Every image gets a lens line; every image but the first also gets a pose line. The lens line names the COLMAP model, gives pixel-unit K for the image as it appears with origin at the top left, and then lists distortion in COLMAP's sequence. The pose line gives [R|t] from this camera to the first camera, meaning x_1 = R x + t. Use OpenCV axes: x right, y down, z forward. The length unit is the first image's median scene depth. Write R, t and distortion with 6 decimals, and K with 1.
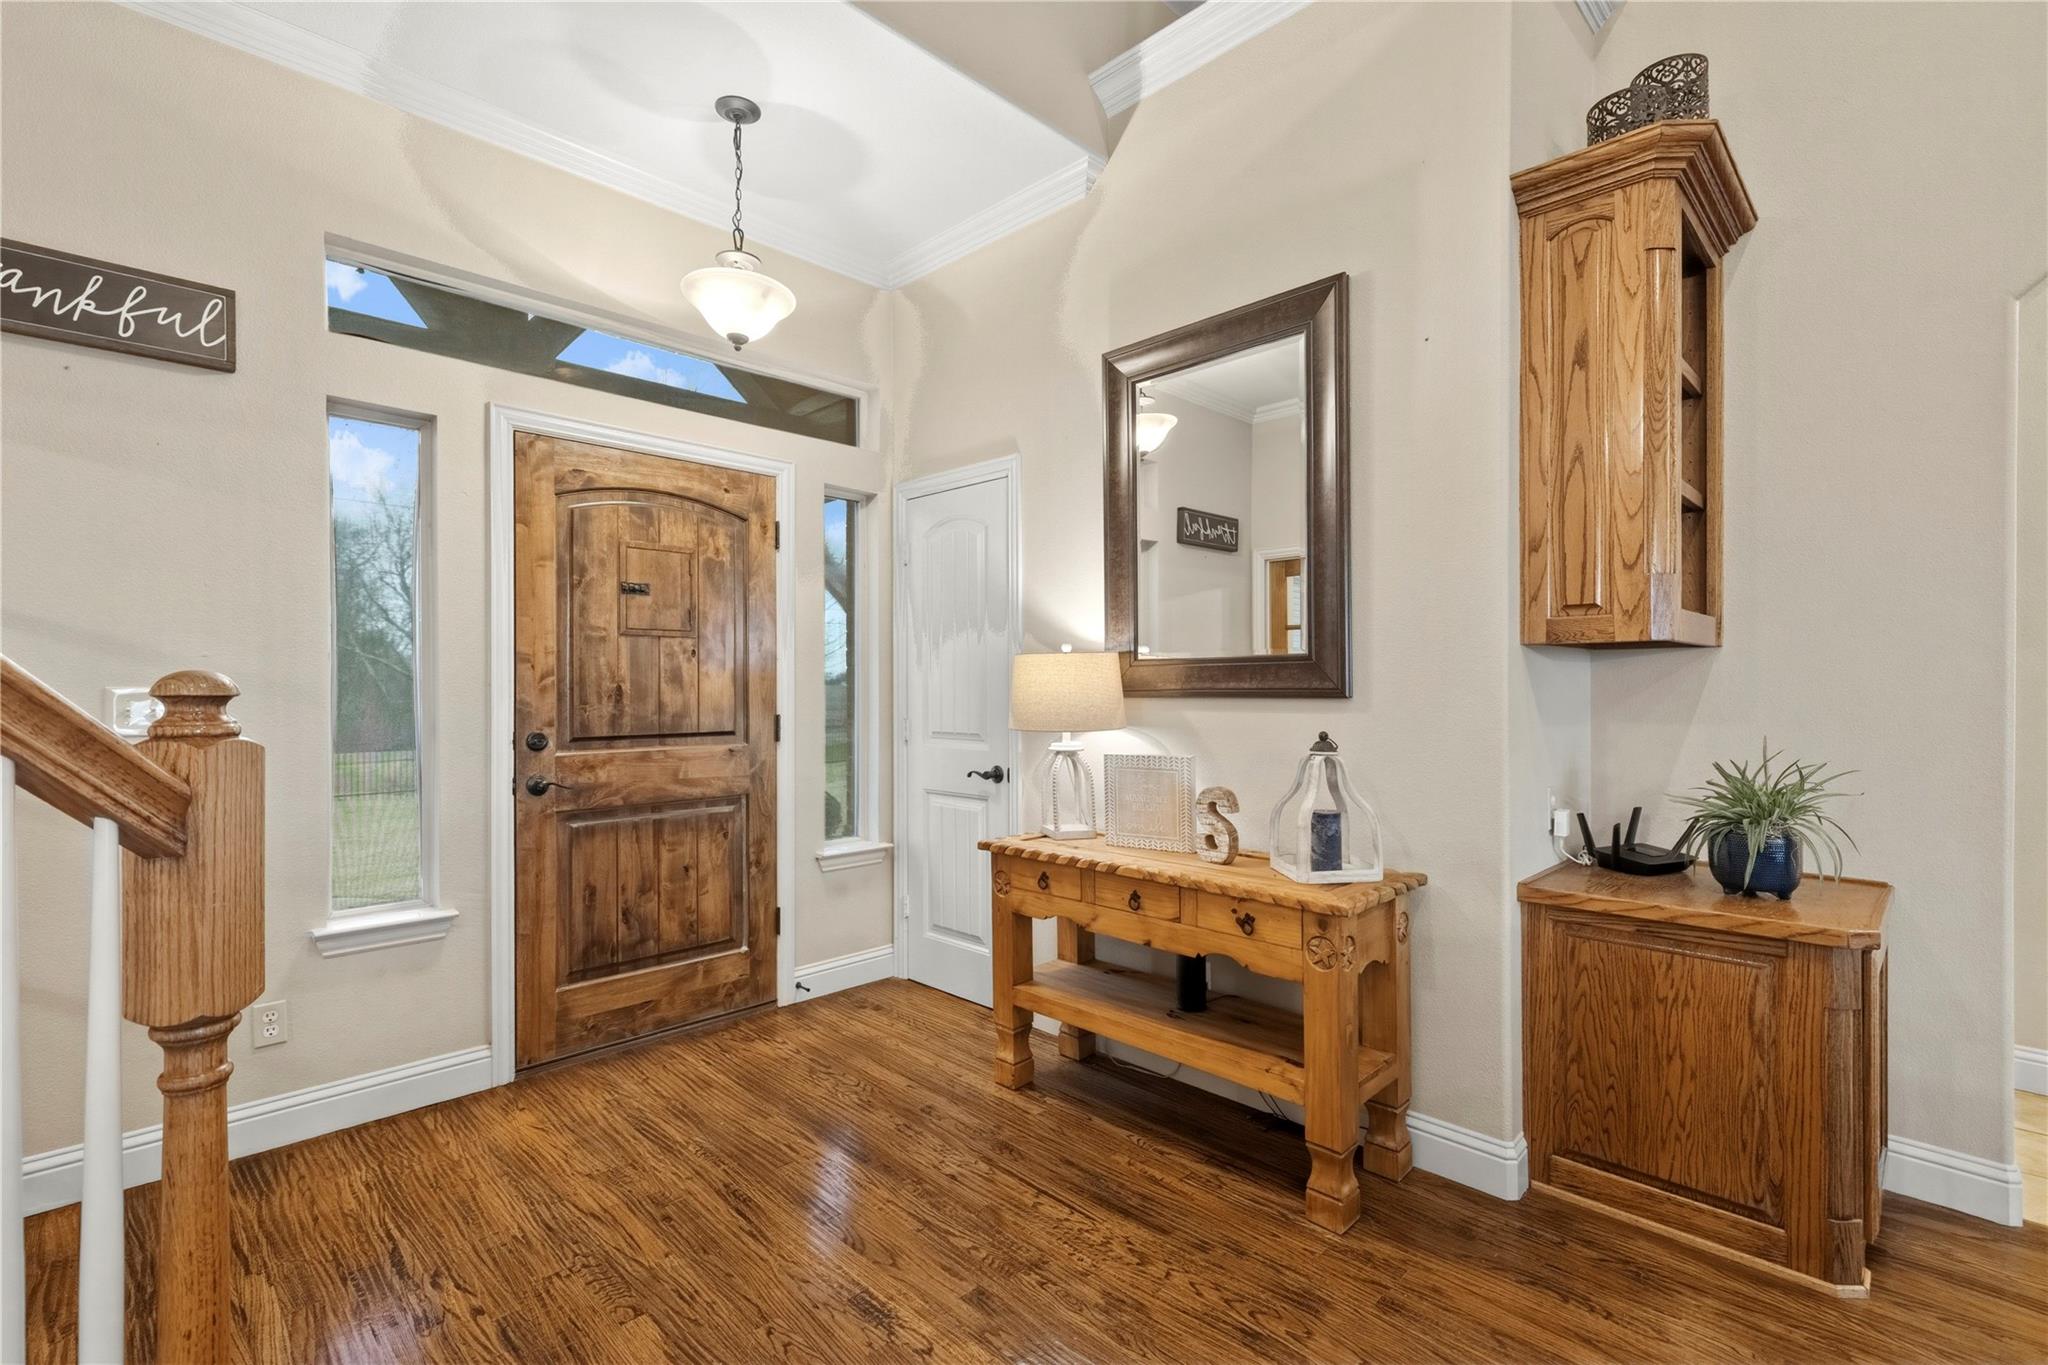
lens RADIAL K [[923.8, 0, 1027.9], [0, 923.8, 692.8], [0, 0, 1]] dist [0.000759, -0.000045]
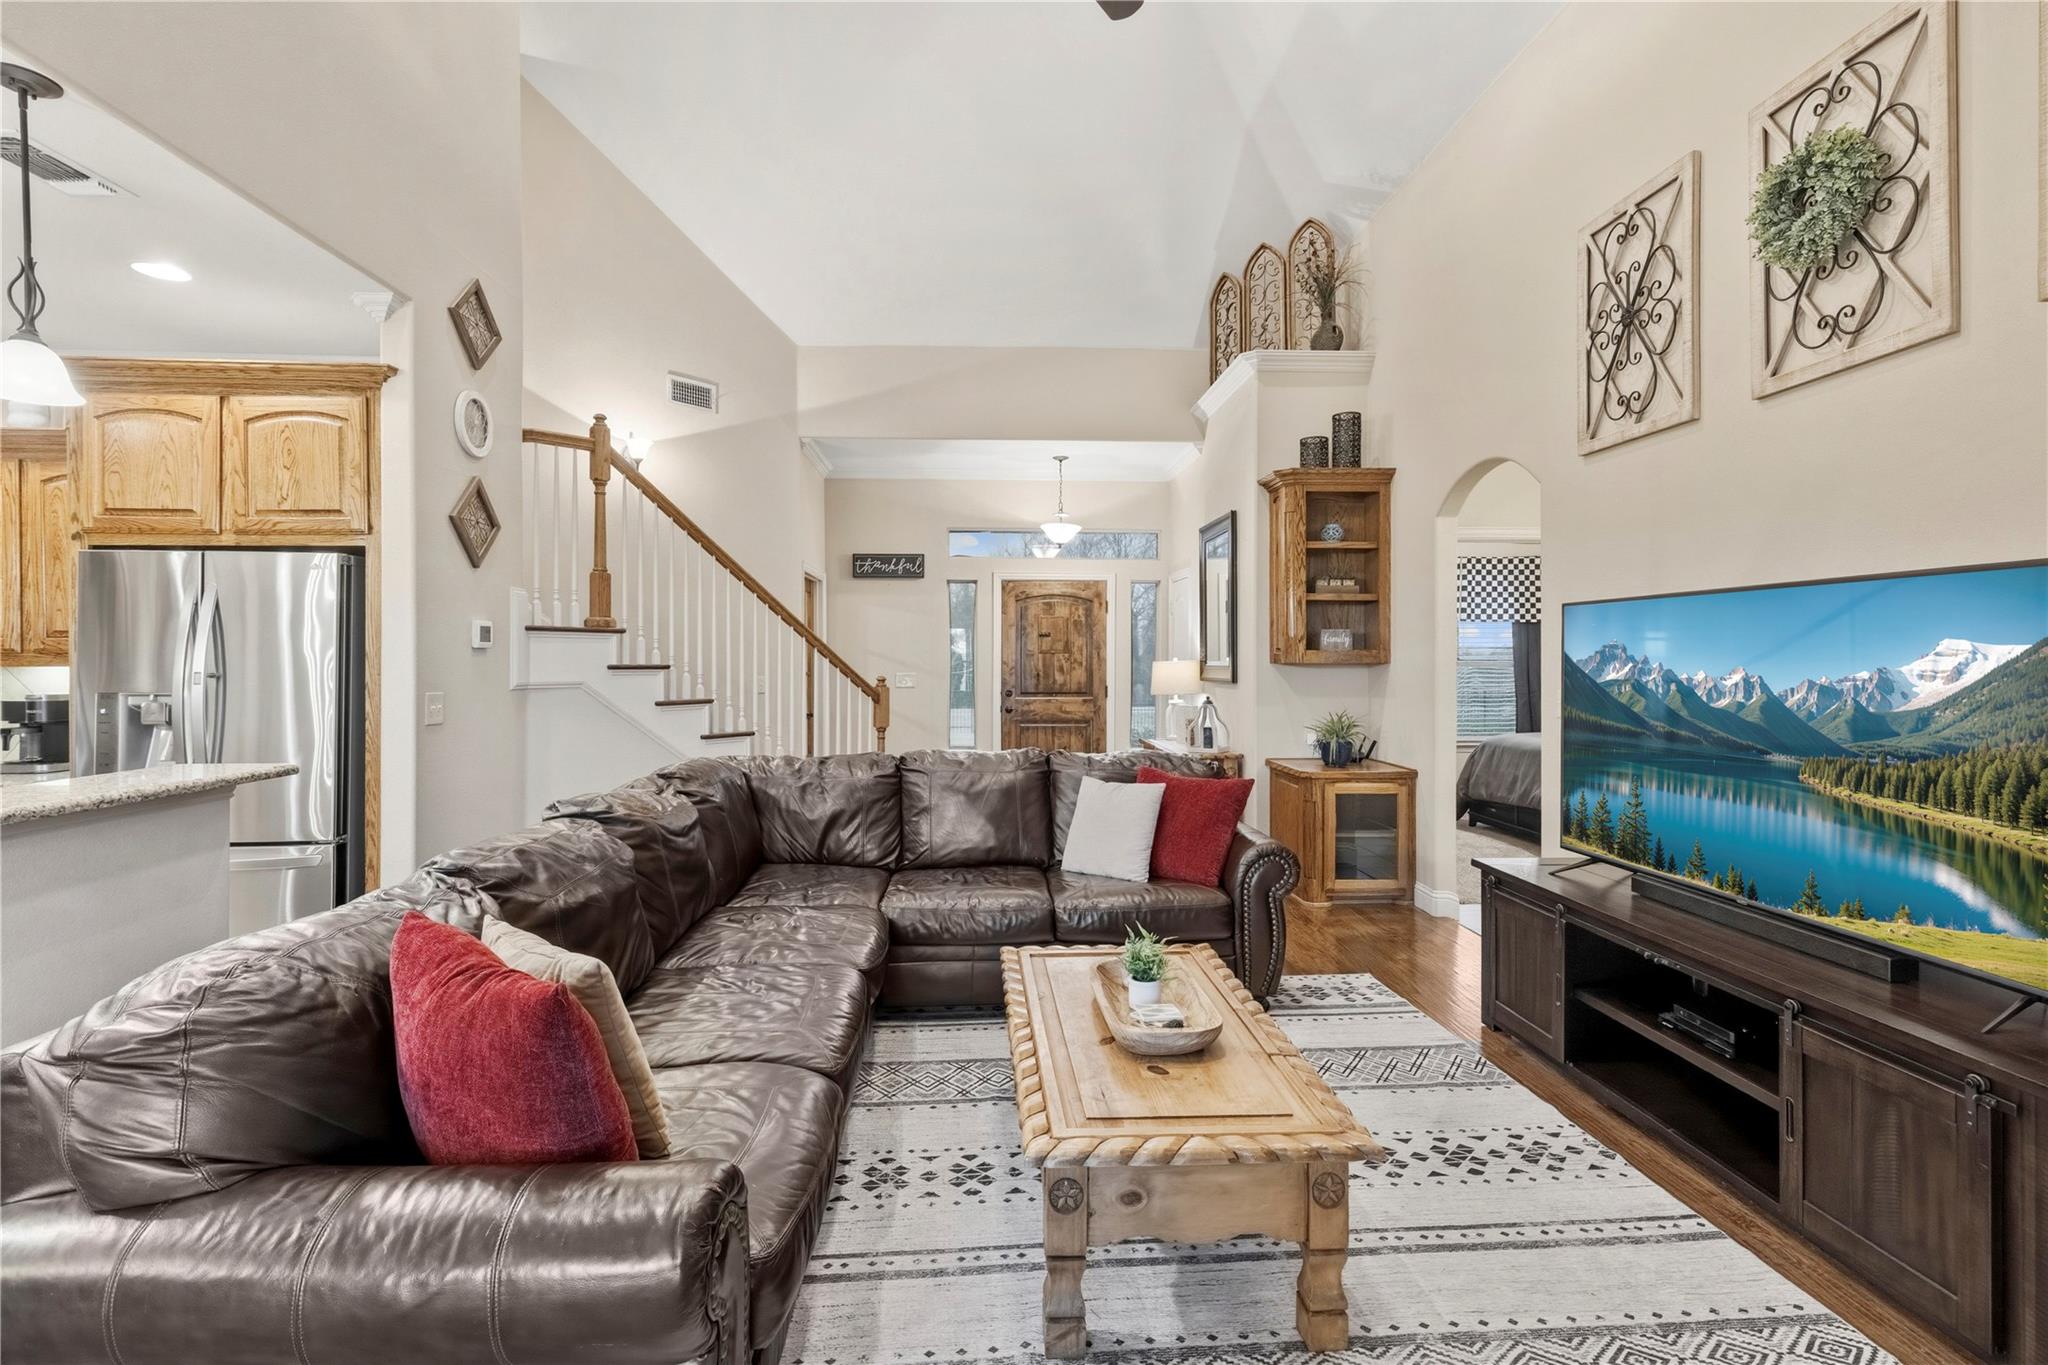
lens RADIAL K [[929.7, 0, 1021.8], [0, 929.7, 665.7], [0, 0, 1]] dist [0.003971, -0.001898]
pose [[0.747668, 0.006827, -0.664037, 1.240985], [-0.006179, 0.999975, 0.003323, -0.035911], [0.664044, 0.001619, 0.747692, -0.964466]]
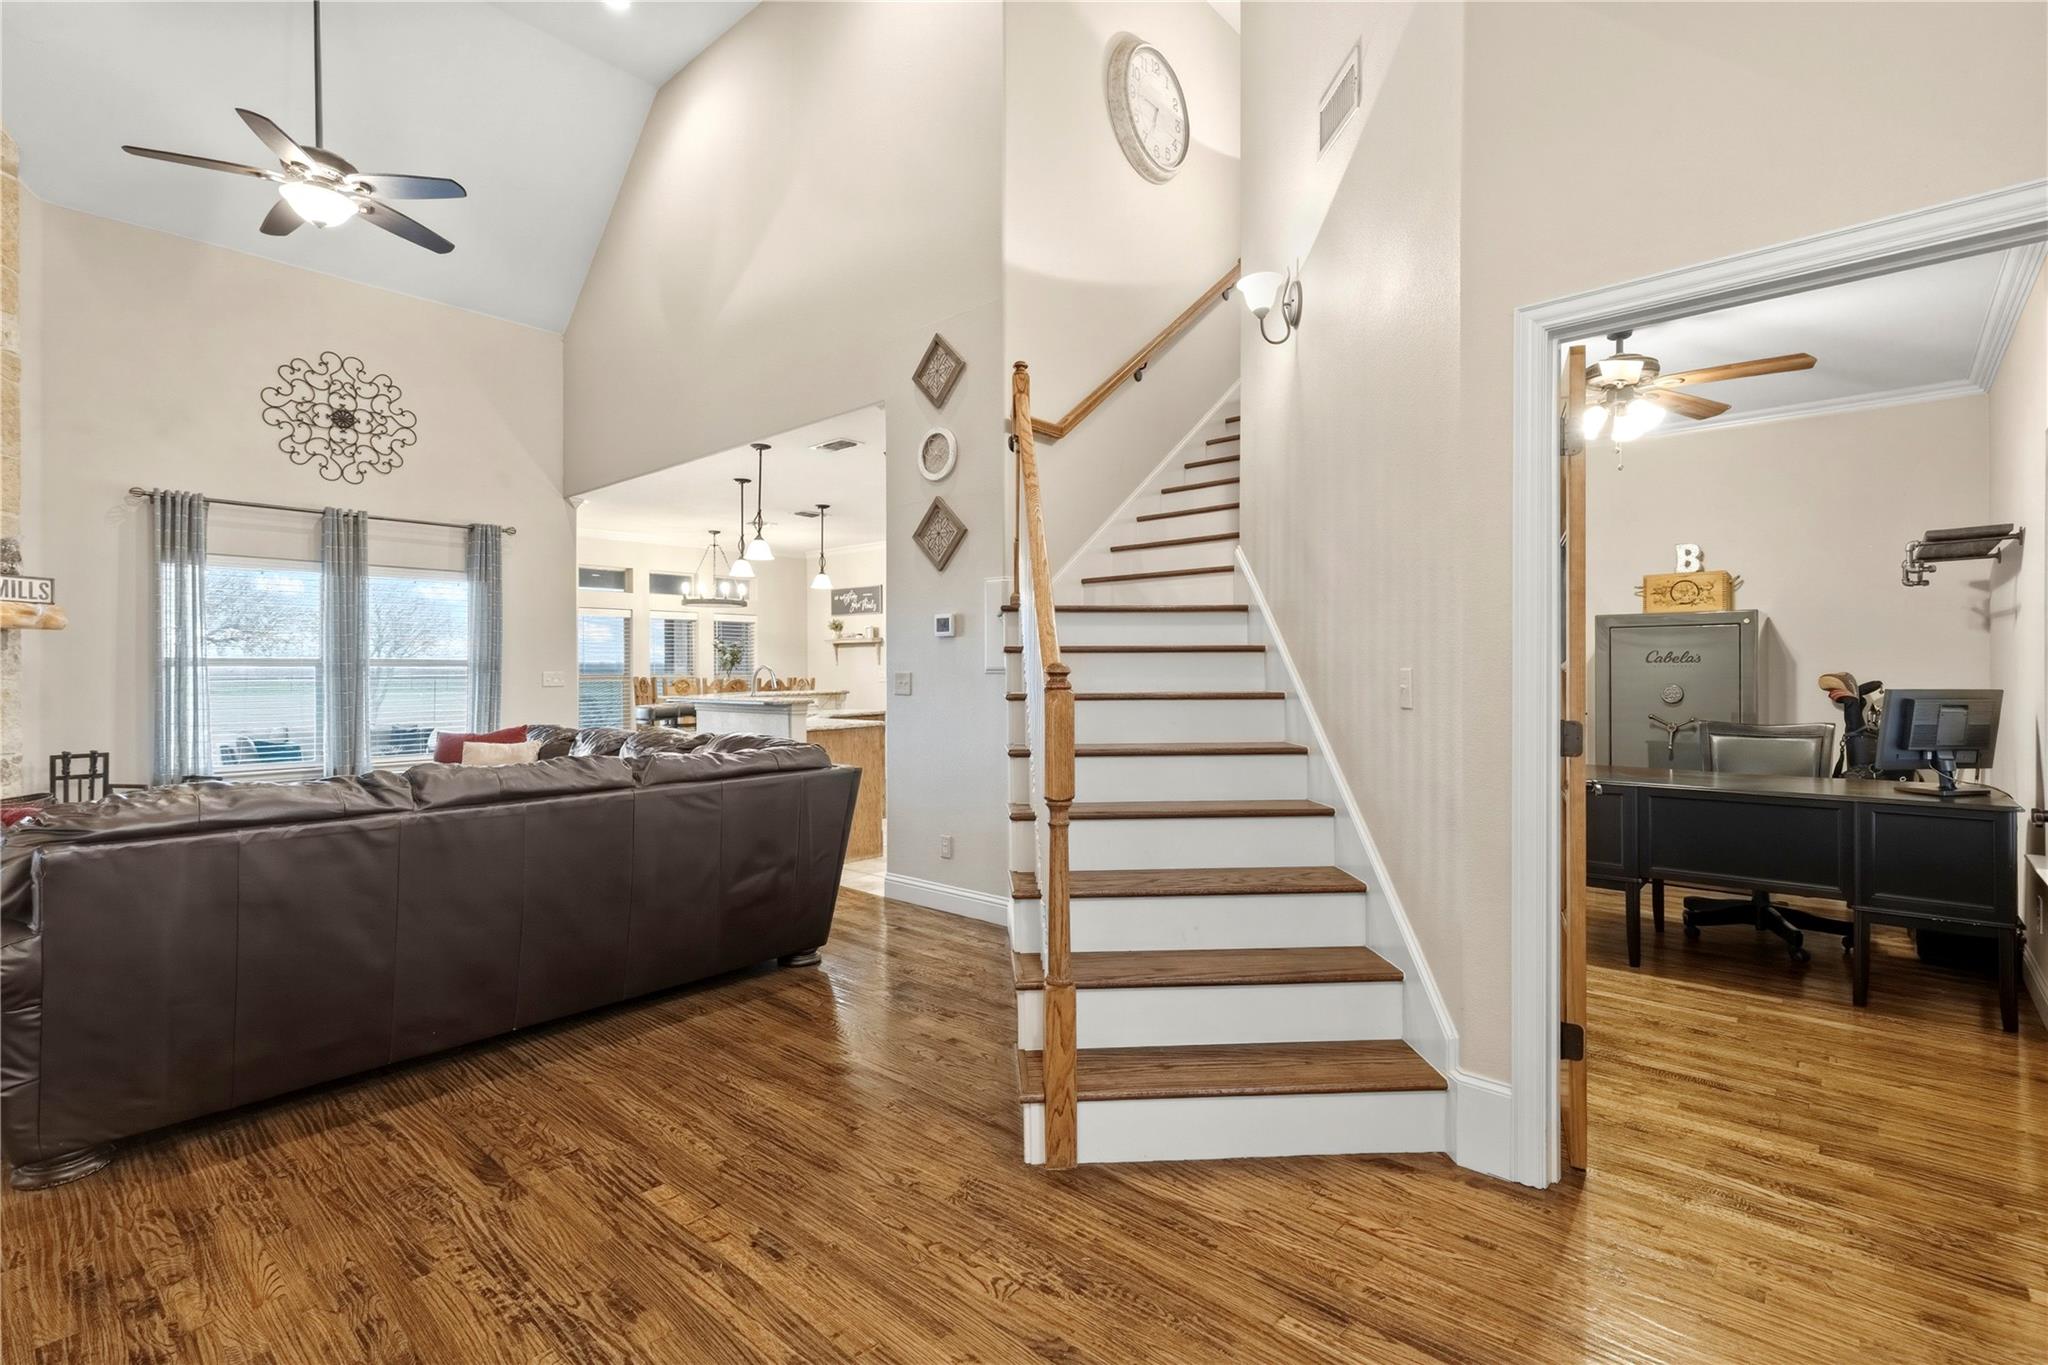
lens RADIAL K [[942.4, 0, 1023.8], [0, 942.4, 669.9], [0, 0, 1]] dist [0.003898, 0.000188]
pose [[-0.998387, 0.006365, -0.056408, -0.187657], [0.006067, 0.999967, 0.005459, -0.003985], [0.056441, 0.005108, -0.998393, 1.033005]]
